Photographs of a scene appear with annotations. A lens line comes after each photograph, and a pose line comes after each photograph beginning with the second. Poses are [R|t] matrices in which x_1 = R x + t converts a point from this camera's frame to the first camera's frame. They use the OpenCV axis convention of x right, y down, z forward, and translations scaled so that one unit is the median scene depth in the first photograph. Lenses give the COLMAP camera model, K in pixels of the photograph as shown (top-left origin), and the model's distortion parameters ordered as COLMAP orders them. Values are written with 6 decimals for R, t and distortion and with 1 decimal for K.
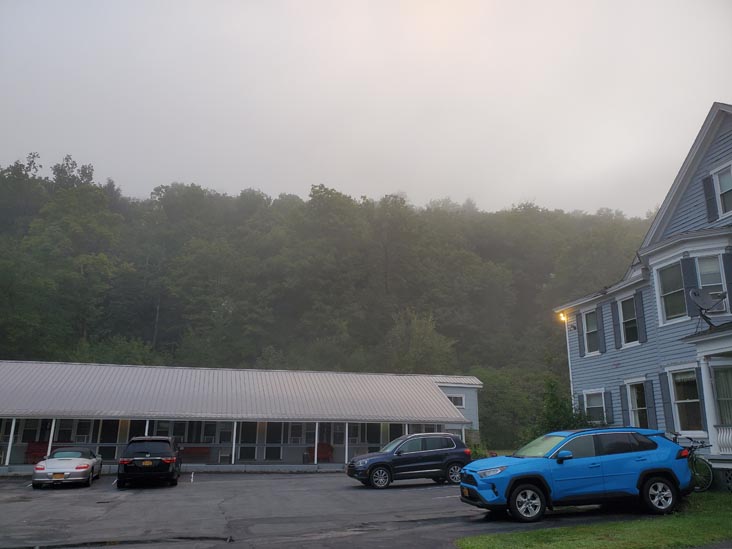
lens RADIAL K [[580.7, 0, 365.6], [0, 580.7, 290.6], [0, 0, 1]] dist [0.035846, 0.002119]
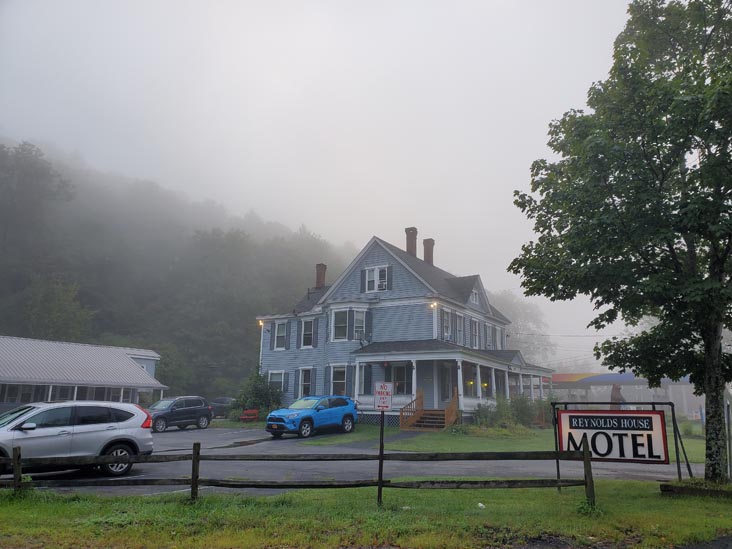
lens RADIAL K [[594.2, 0, 366.0], [0, 594.2, 274.5], [0, 0, 1]] dist [0.104327, -0.130199]
pose [[0.726901, 0.153563, 0.669353, -0.763662], [-0.183475, 0.982675, -0.026196, -0.127567], [-0.661780, -0.103768, 0.742482, -0.504686]]
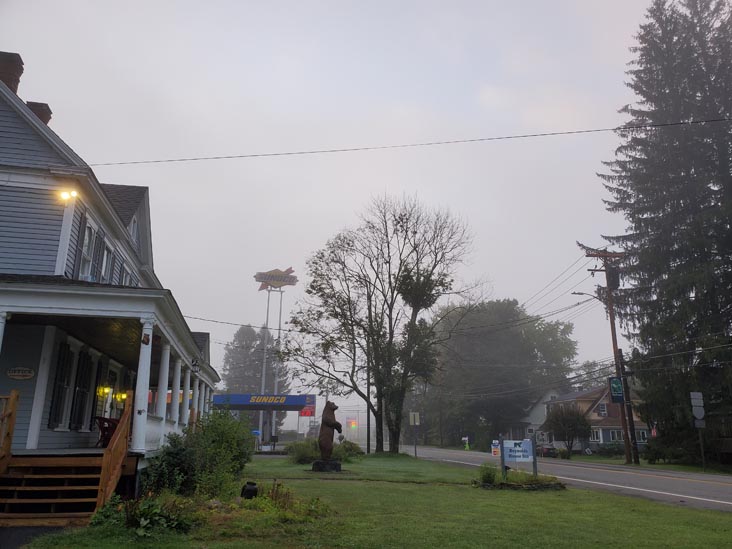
lens RADIAL K [[580.7, 0, 365.6], [0, 580.7, 290.6], [0, 0, 1]] dist [0.035846, 0.002119]
pose [[0.072329, 0.241338, 0.967742, -0.022454], [-0.261414, 0.940950, -0.215118, 0.057478], [-0.962513, -0.237422, 0.131147, 0.234292]]
